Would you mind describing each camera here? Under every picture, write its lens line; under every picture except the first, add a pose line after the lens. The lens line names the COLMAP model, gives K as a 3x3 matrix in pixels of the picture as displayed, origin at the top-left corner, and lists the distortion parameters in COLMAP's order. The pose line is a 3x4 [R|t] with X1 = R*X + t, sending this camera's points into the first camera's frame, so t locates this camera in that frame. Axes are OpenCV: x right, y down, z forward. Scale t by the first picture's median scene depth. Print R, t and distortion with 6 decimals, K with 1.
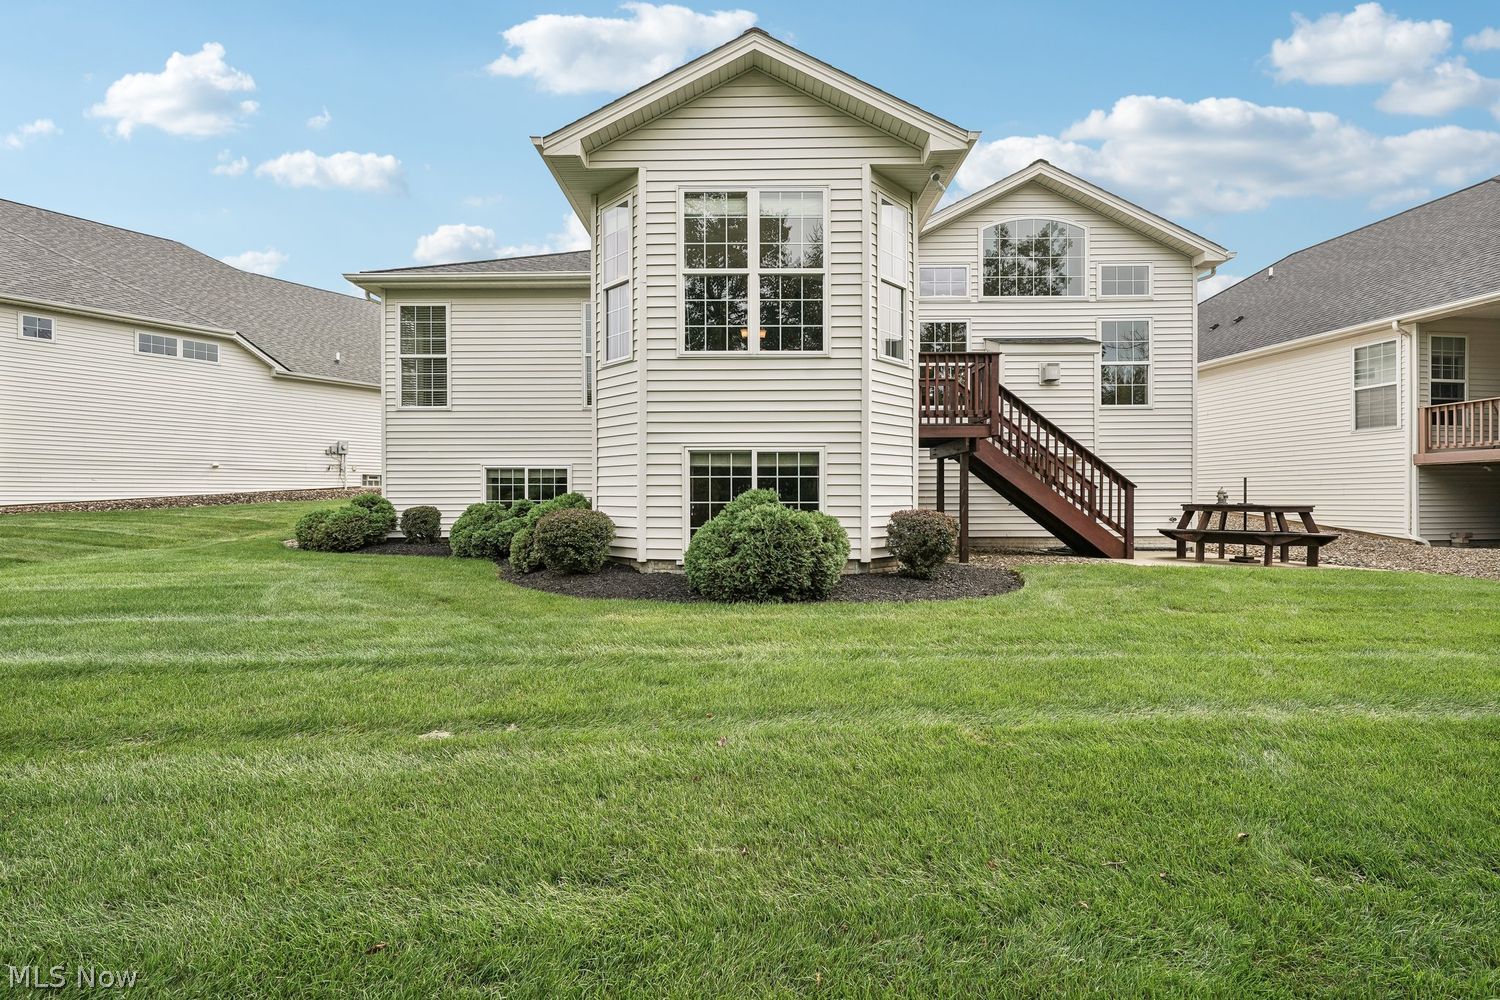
lens RADIAL K [[661.7, 0, 750.0], [0, 661.7, 500.0], [0, 0, 1]] dist [0.000113, 0.000107]
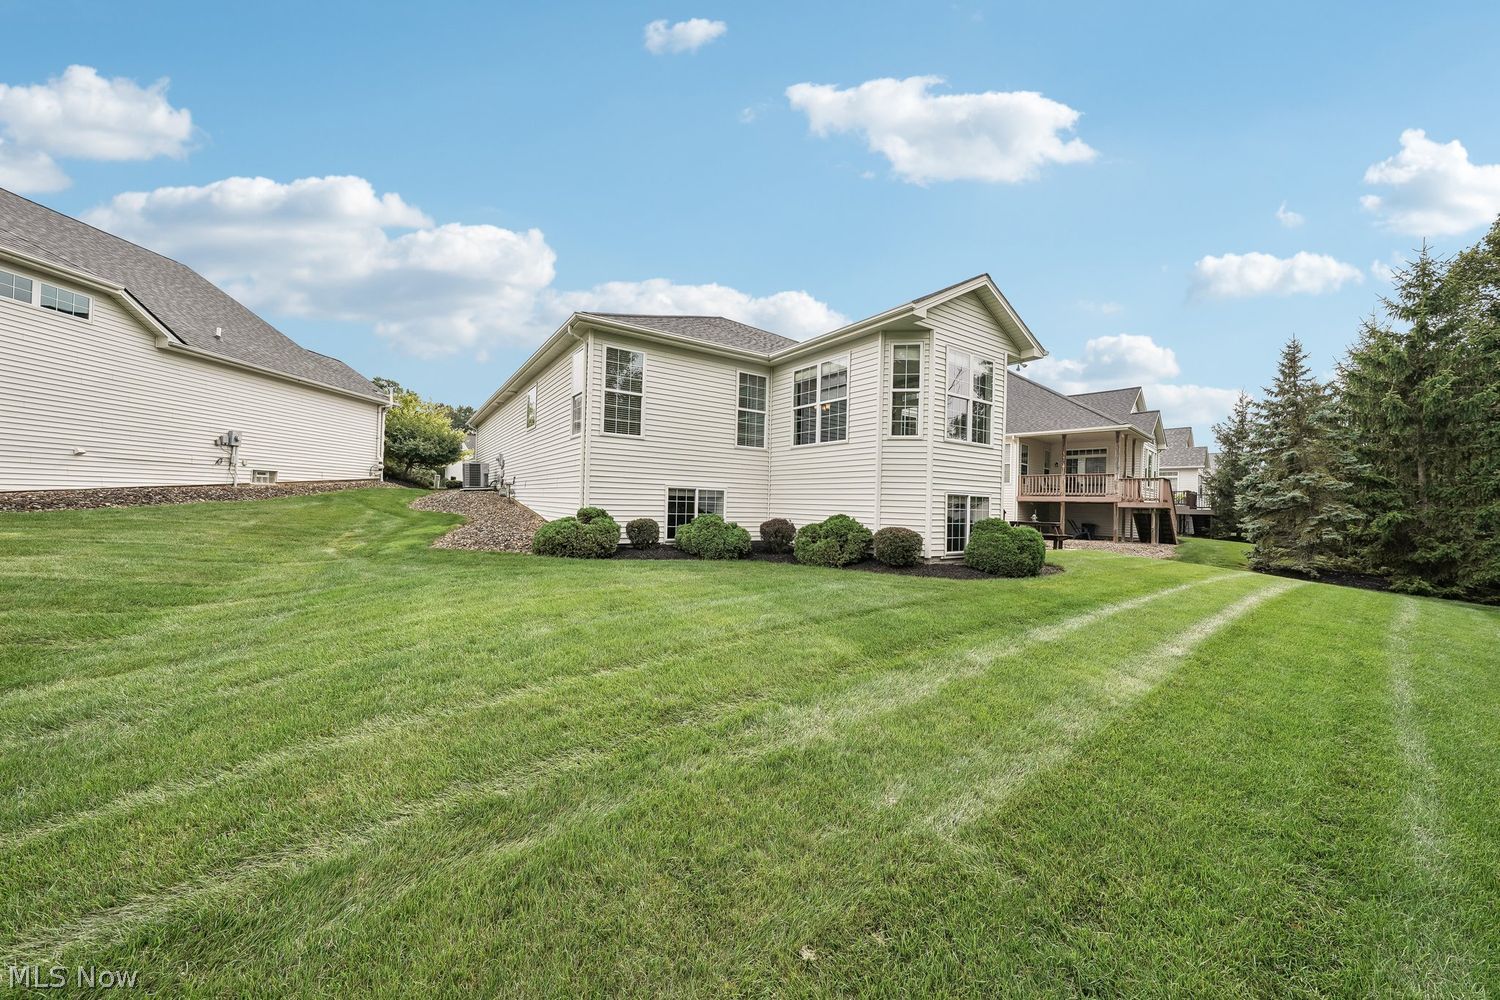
lens RADIAL K [[517.6, 0, 744.1], [0, 517.6, 492.3], [0, 0, 1]] dist [-0.001558, -0.000025]
pose [[0.822121, 0.035495, 0.568205, -0.483227], [-0.027617, 0.999366, -0.022471, -0.012267], [-0.568643, 0.002781, 0.822580, 0.060607]]
